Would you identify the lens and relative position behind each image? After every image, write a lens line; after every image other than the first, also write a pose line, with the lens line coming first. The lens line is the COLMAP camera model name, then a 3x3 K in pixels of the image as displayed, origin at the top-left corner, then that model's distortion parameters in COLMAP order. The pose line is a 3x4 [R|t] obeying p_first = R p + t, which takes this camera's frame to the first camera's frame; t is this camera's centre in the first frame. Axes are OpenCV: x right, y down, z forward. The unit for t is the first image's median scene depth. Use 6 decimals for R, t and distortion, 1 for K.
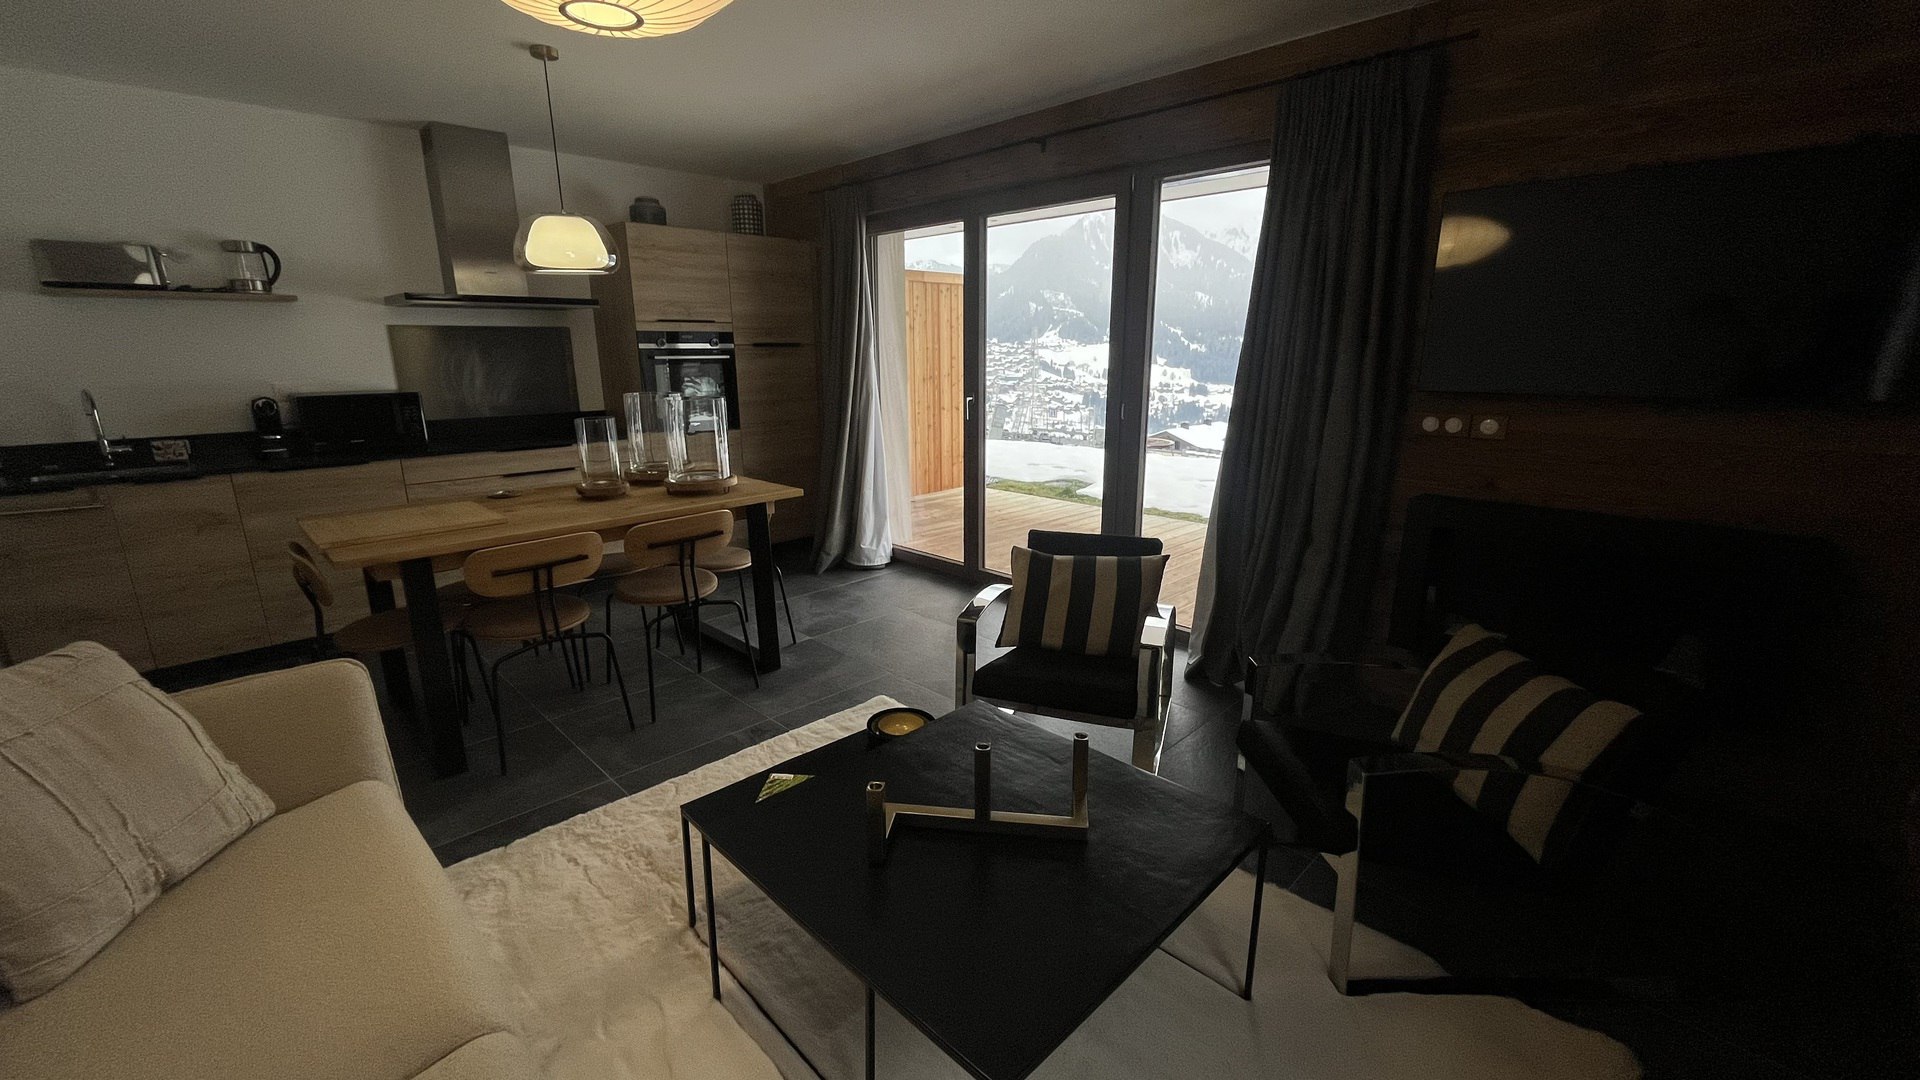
lens RADIAL K [[782.6, 0, 964.5], [0, 782.6, 536.2], [0, 0, 1]] dist [-0.002733, 0.000151]
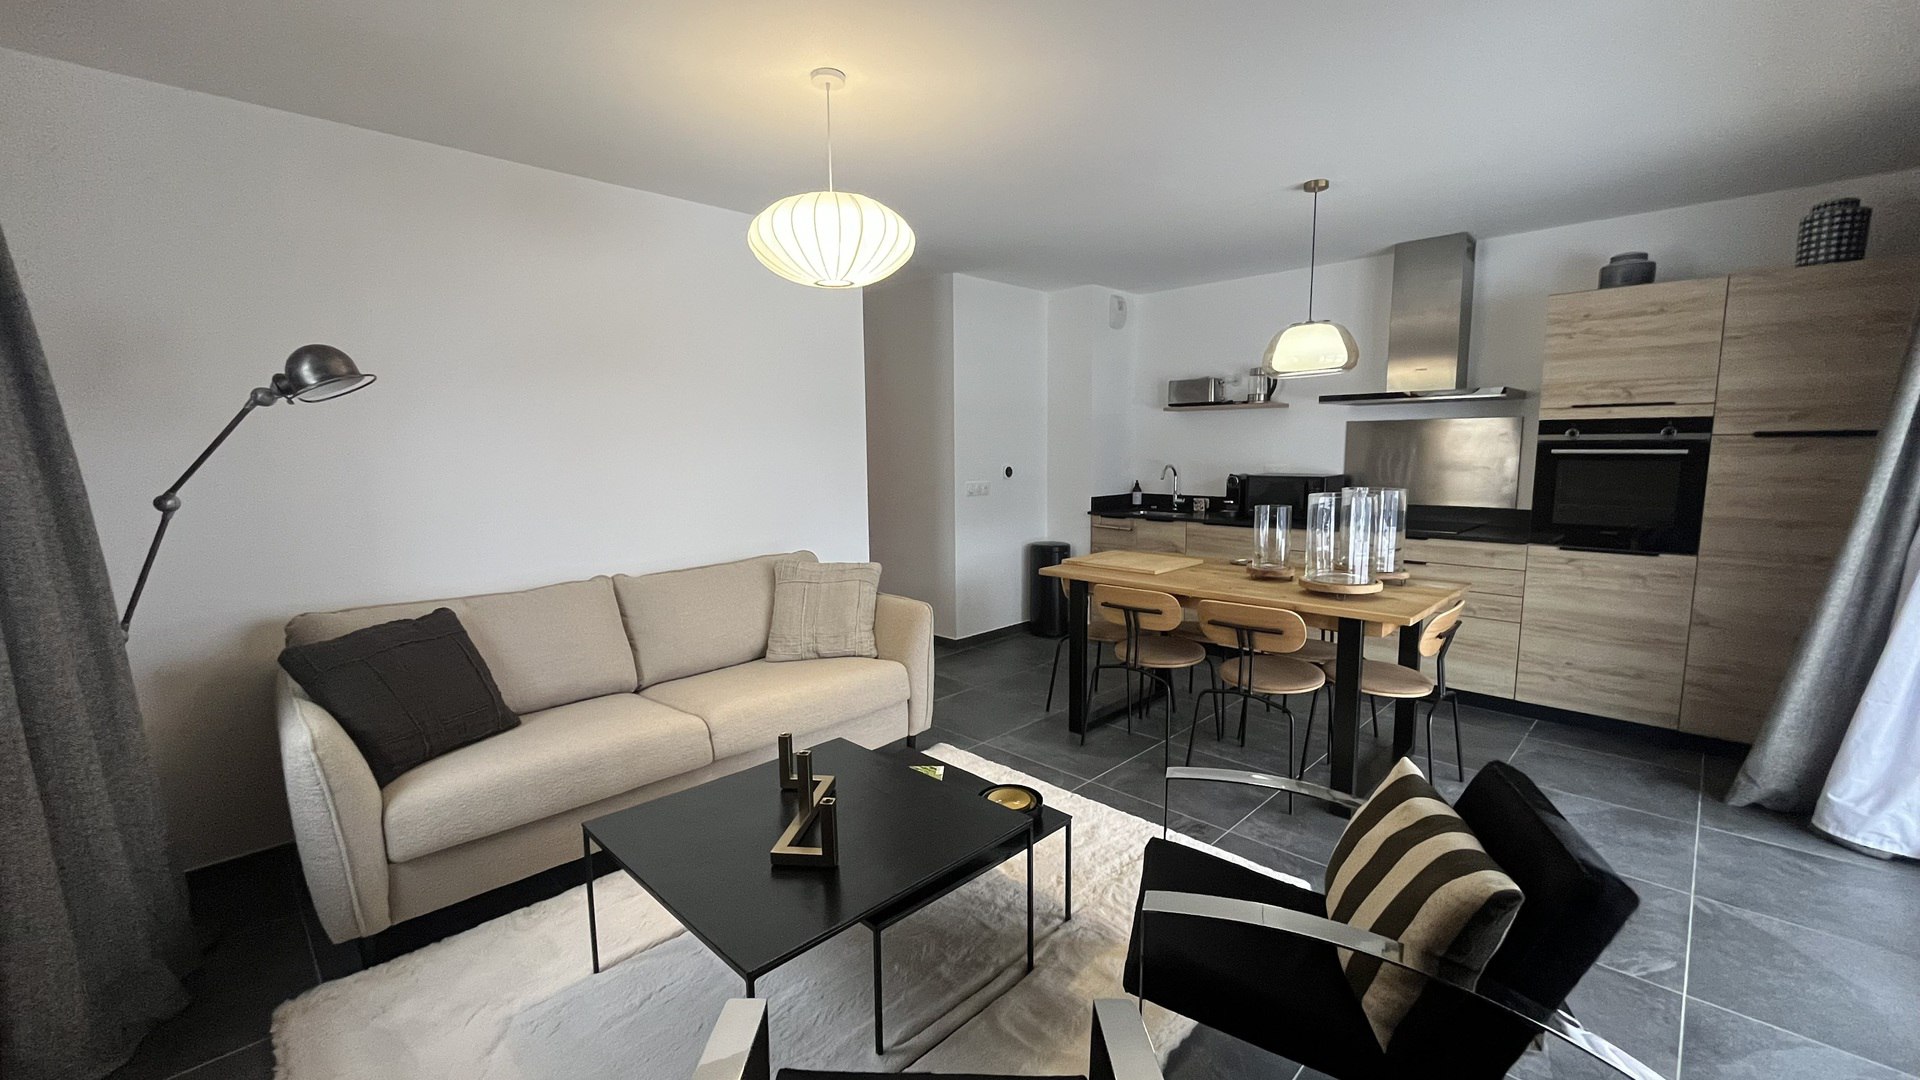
lens RADIAL K [[782.6, 0, 955.2], [0, 782.6, 545.6], [0, 0, 1]] dist [-0.002733, 0.000151]
pose [[-0.004350, 0.136198, -0.990672, 0.560973], [-0.224833, 0.965184, 0.133681, -0.130888], [0.974388, 0.223317, 0.026423, 0.500800]]
